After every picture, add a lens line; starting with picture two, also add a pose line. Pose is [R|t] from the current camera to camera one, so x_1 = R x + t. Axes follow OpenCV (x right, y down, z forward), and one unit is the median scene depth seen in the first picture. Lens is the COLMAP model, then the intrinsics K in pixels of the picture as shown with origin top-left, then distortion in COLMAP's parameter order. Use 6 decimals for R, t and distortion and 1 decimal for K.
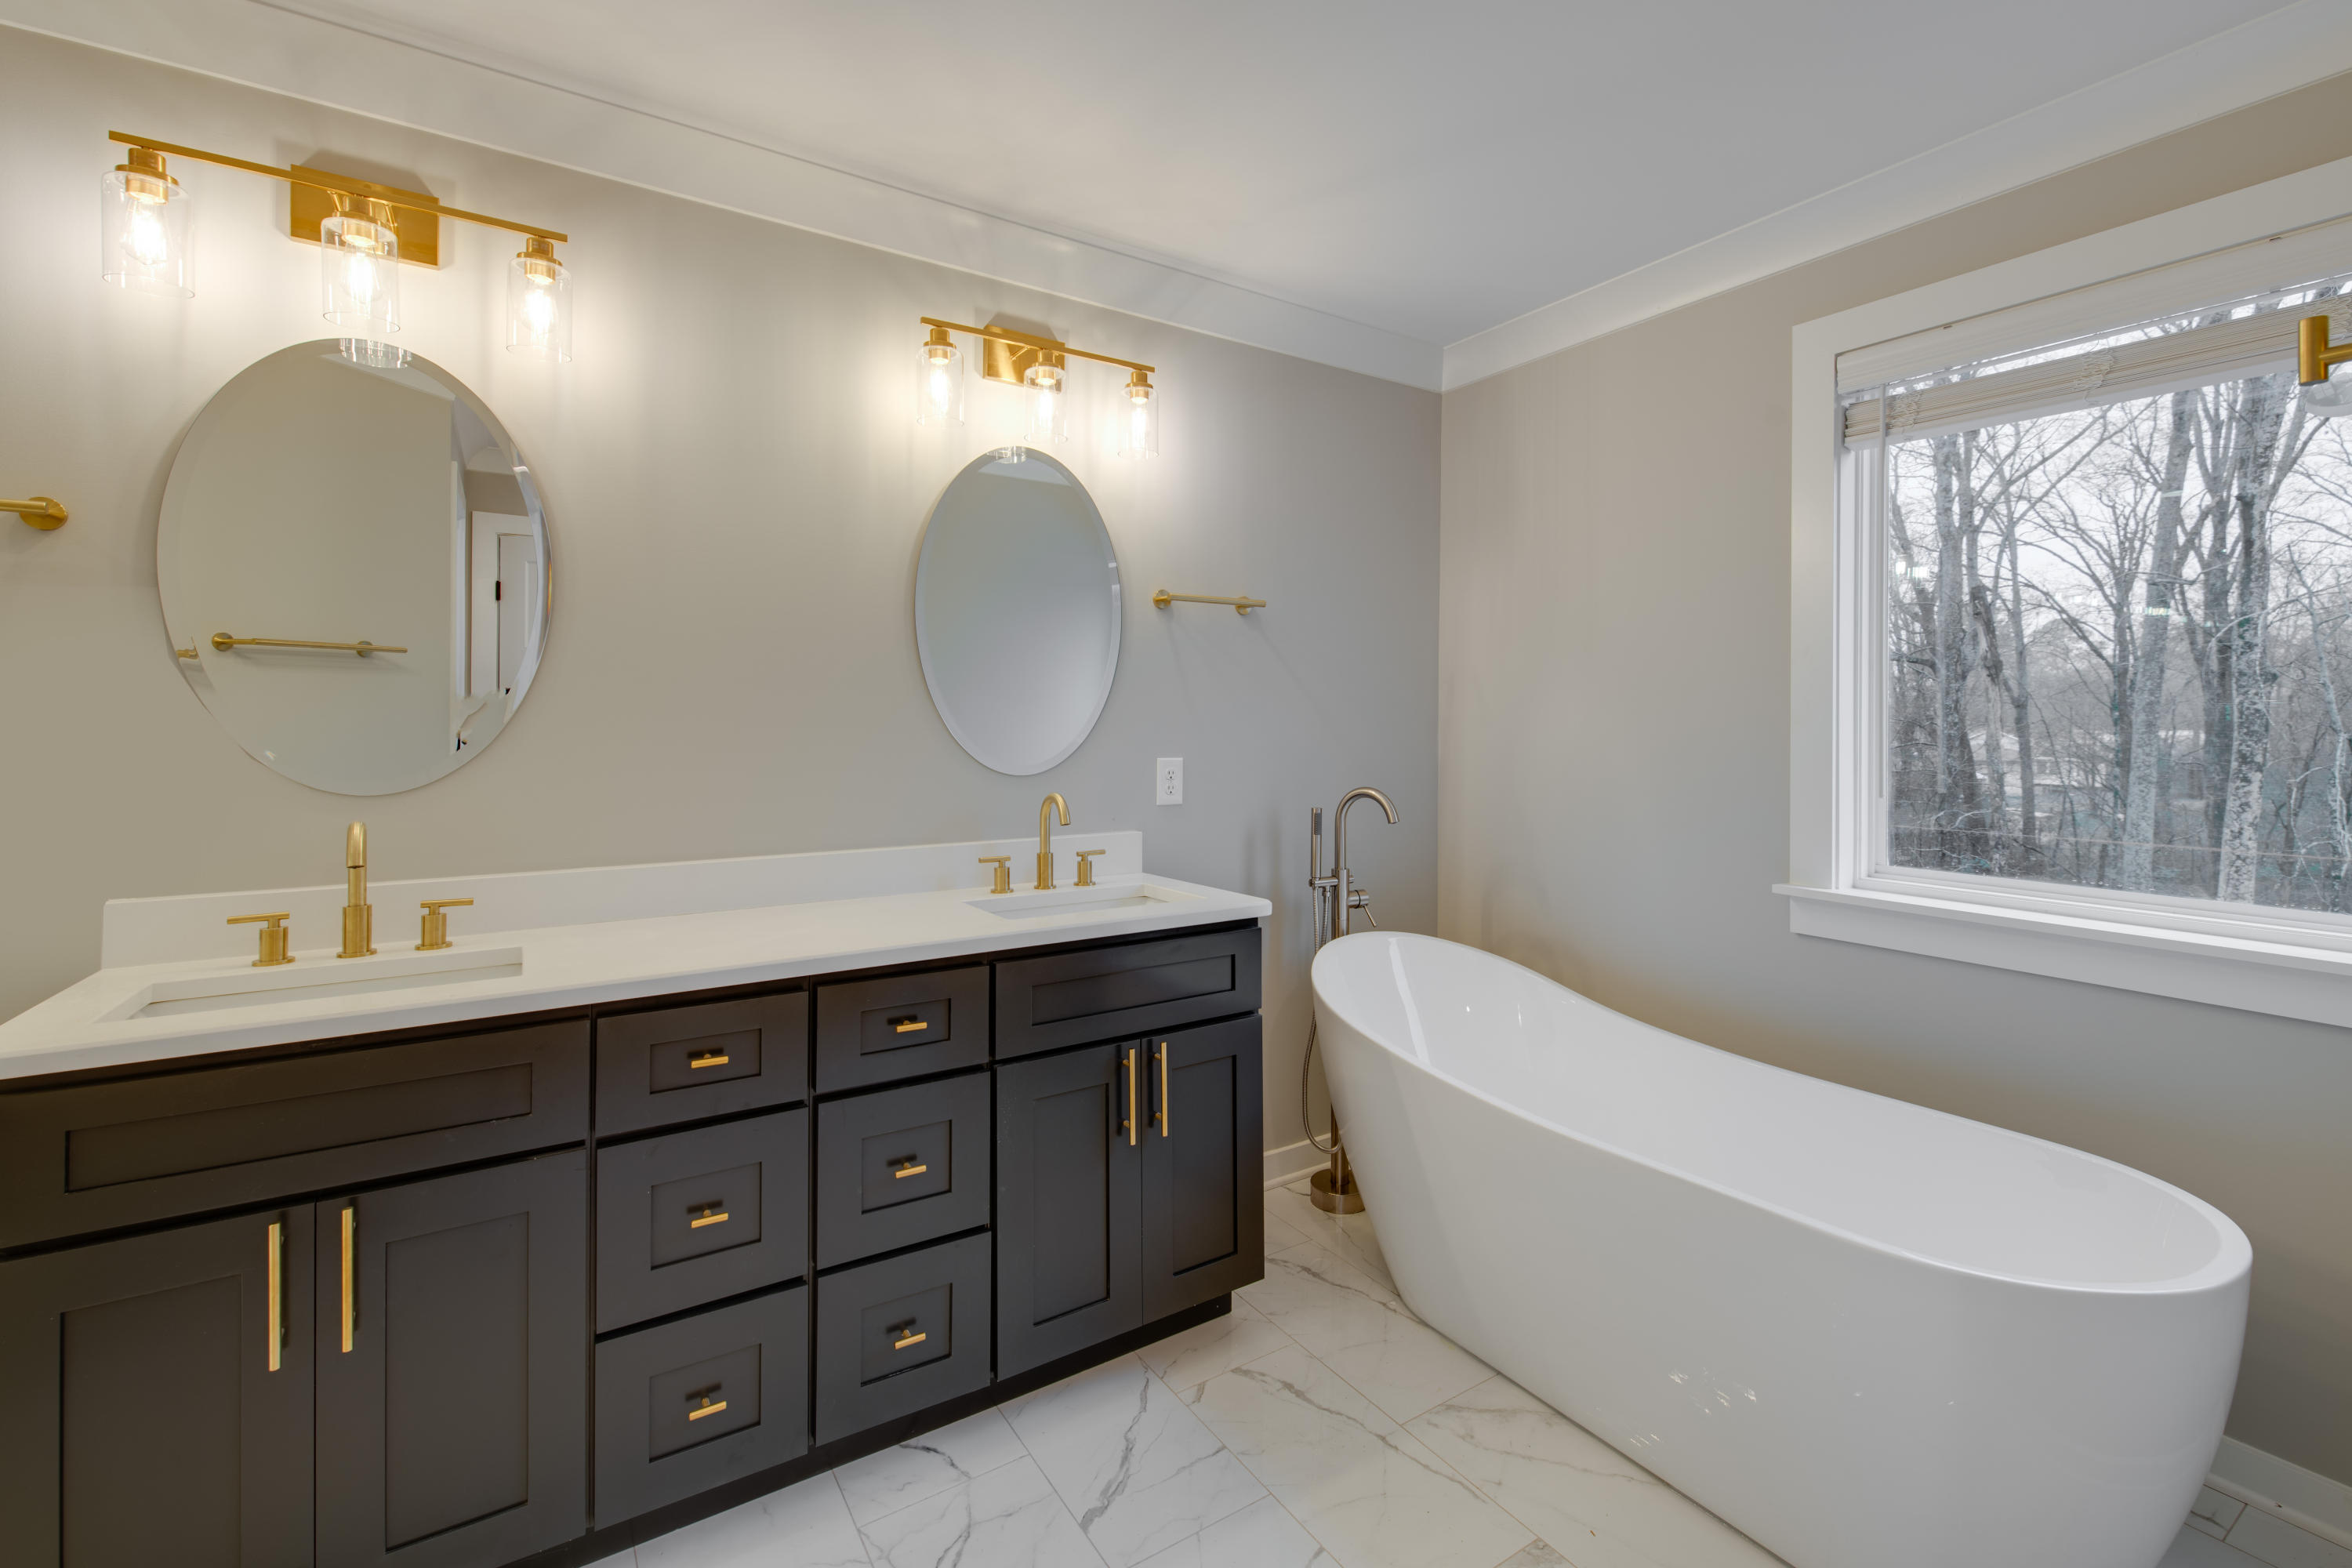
lens RADIAL K [[1016.7, 0, 1202.1], [0, 1016.7, 714.4], [0, 0, 1]] dist [0.002562, -0.006048]
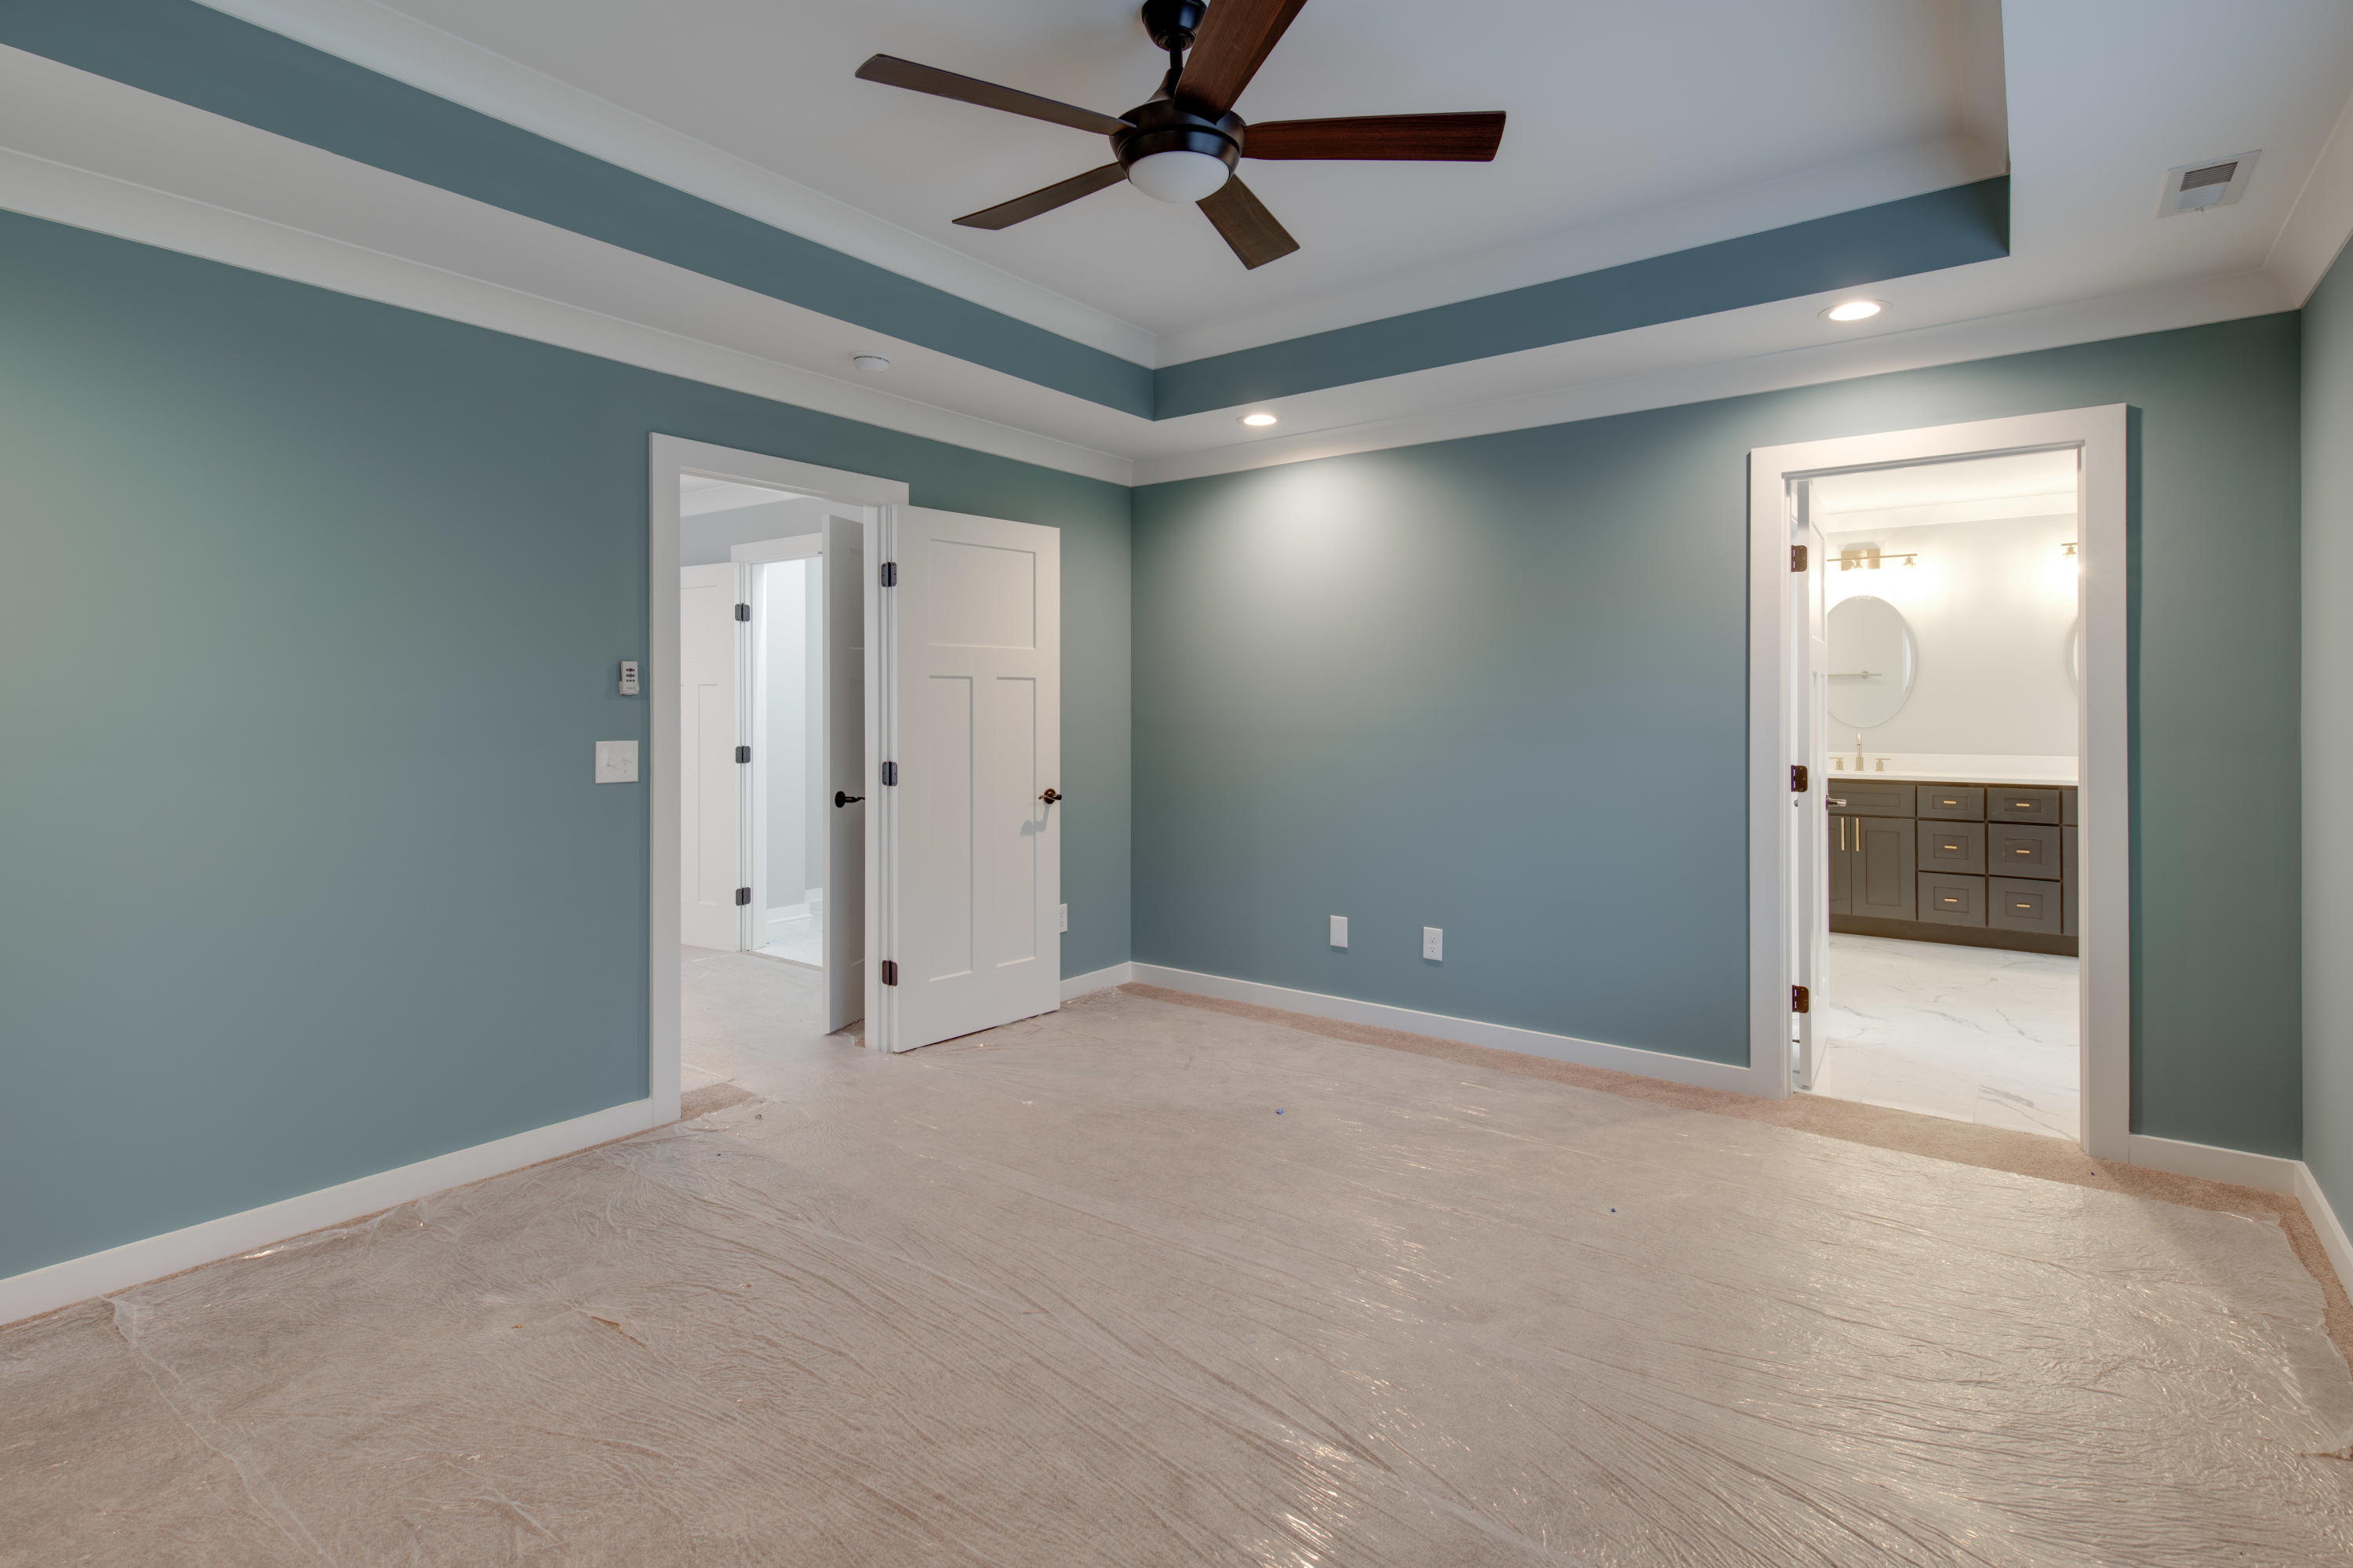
lens RADIAL K [[1215.8, 0, 1157.0], [0, 1215.8, 706.4], [0, 0, 1]] dist [0.032578, -0.003067]
pose [[0.341947, -0.005455, -0.939703, 1.832399], [0.010580, 0.999942, -0.001955, -0.009924], [0.939660, -0.009273, 0.341985, -2.152207]]
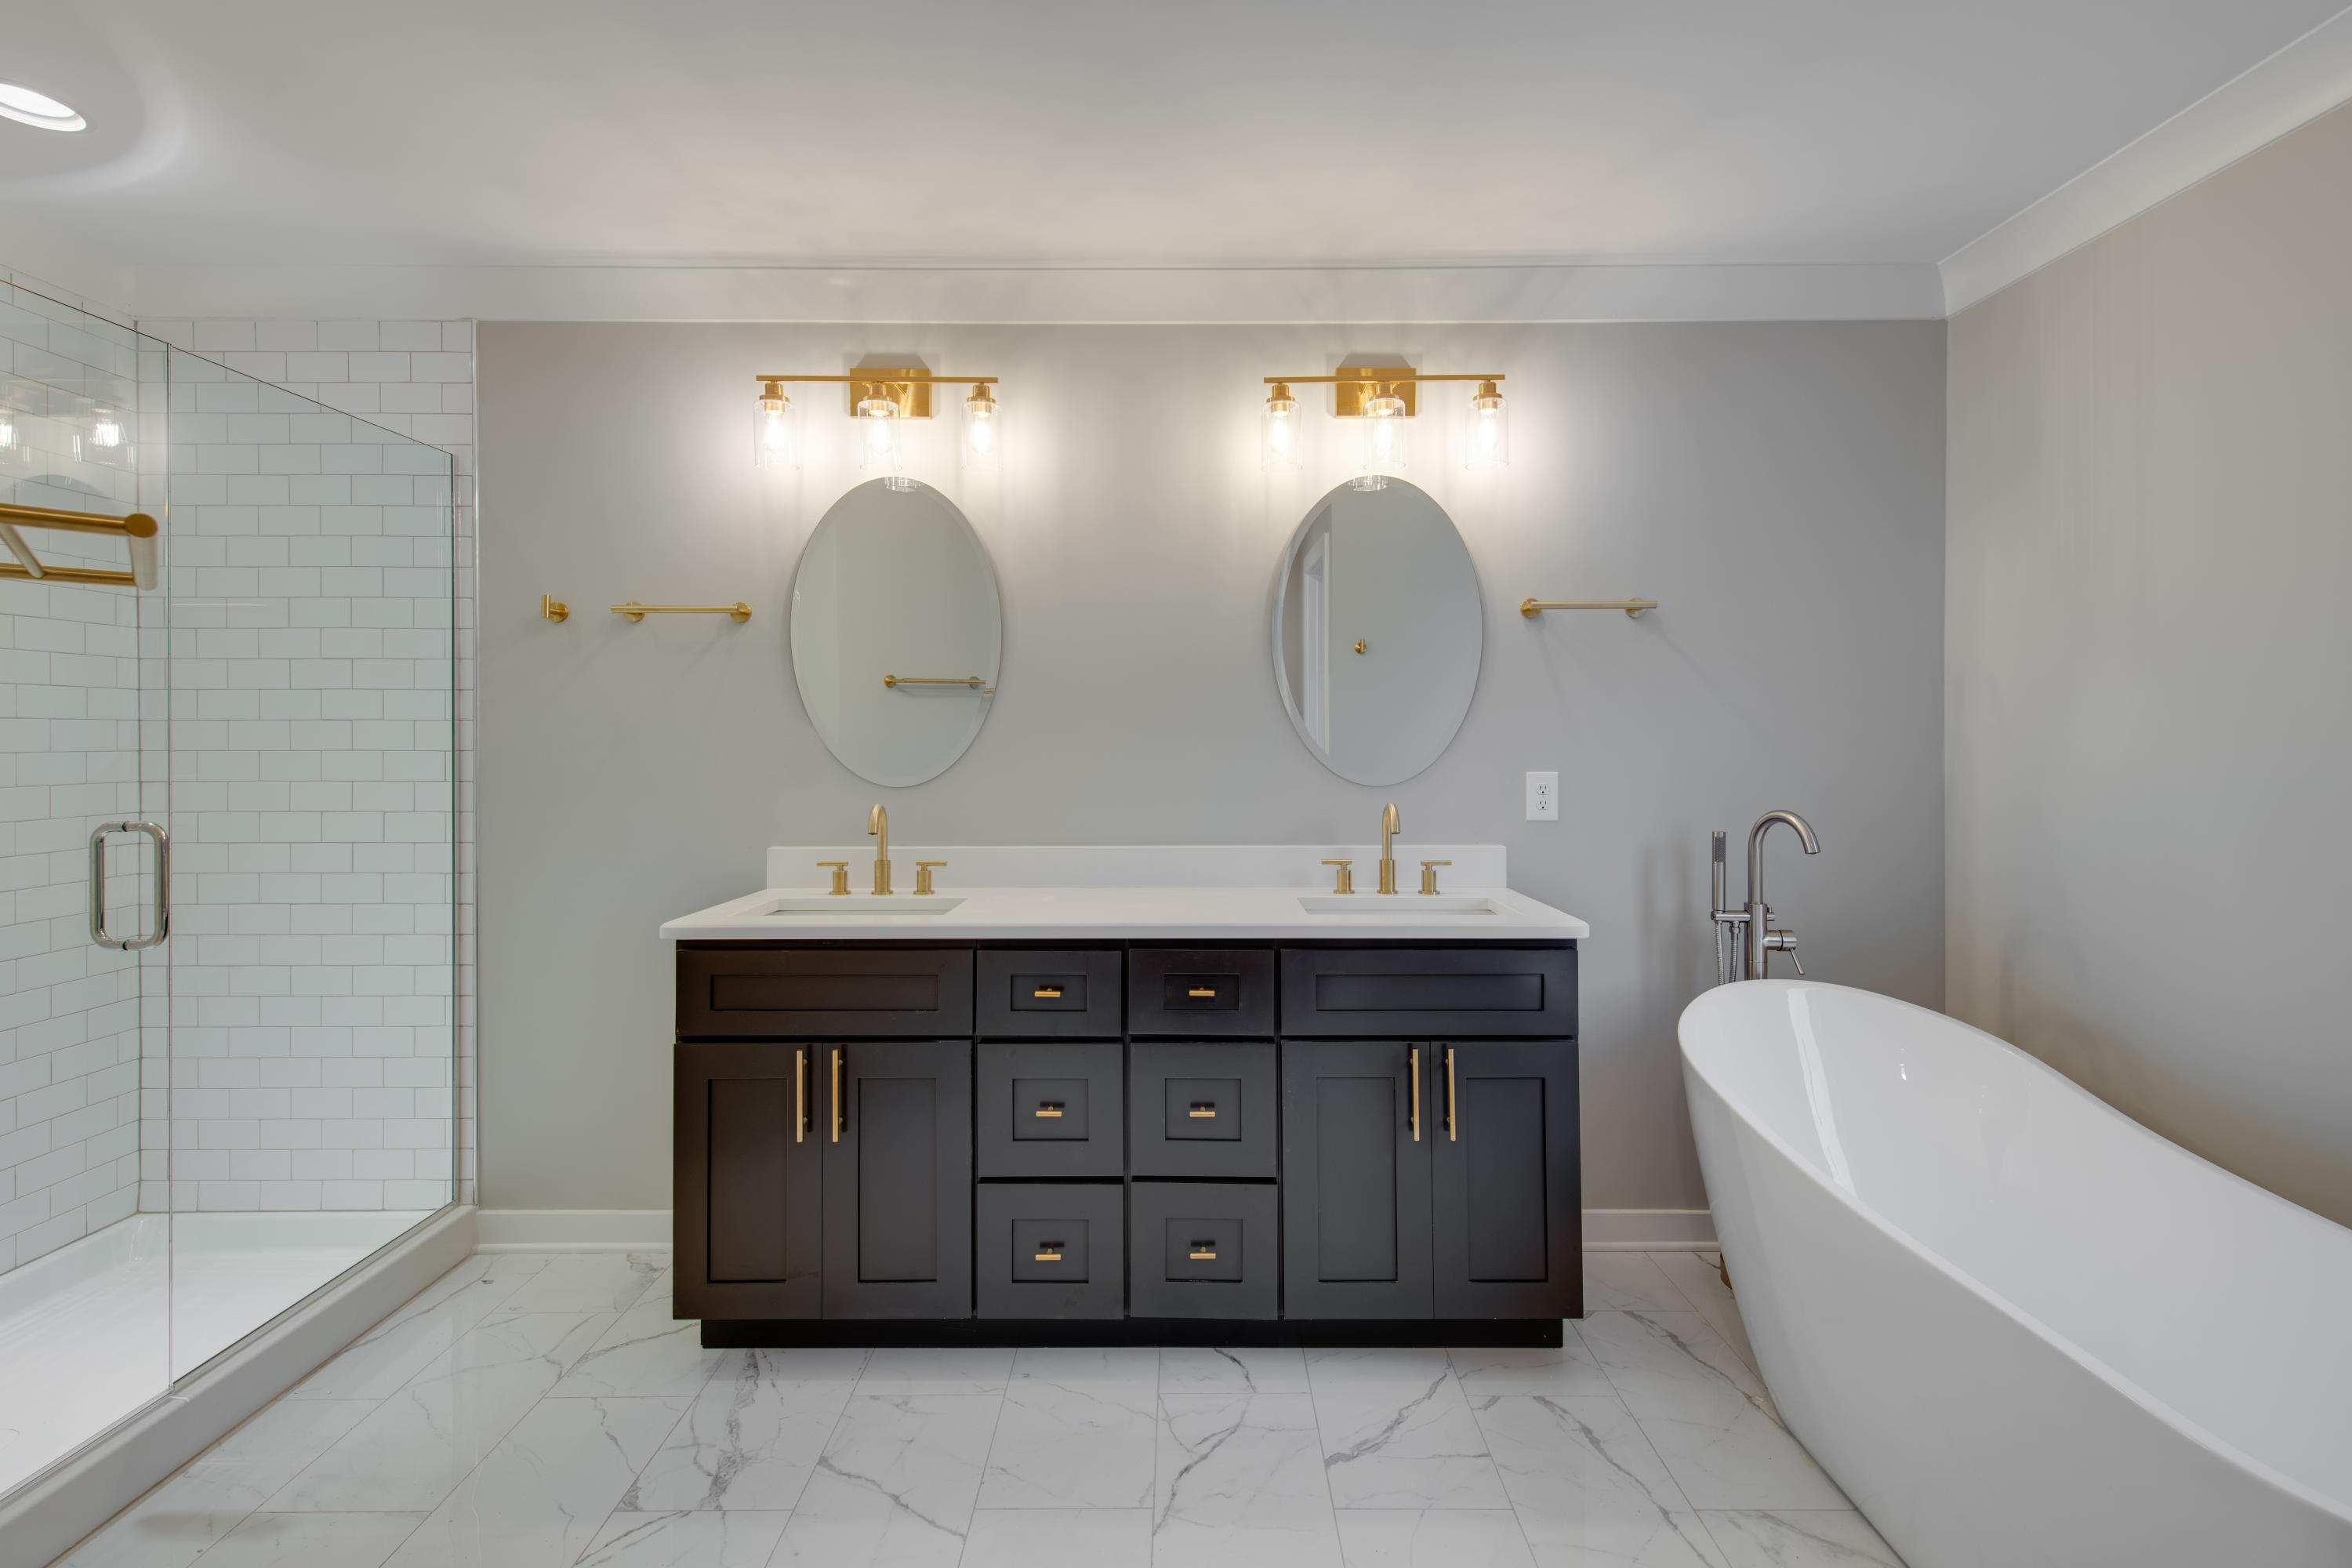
lens RADIAL K [[1052.8, 0, 1180.0], [0, 1052.8, 731.7], [0, 0, 1]] dist [0.002106, -0.002922]
pose [[0.830237, -0.004645, -0.557391, 0.298130], [0.007768, 0.999965, 0.003237, -0.001856], [0.557357, -0.007018, 0.830243, -0.027577]]
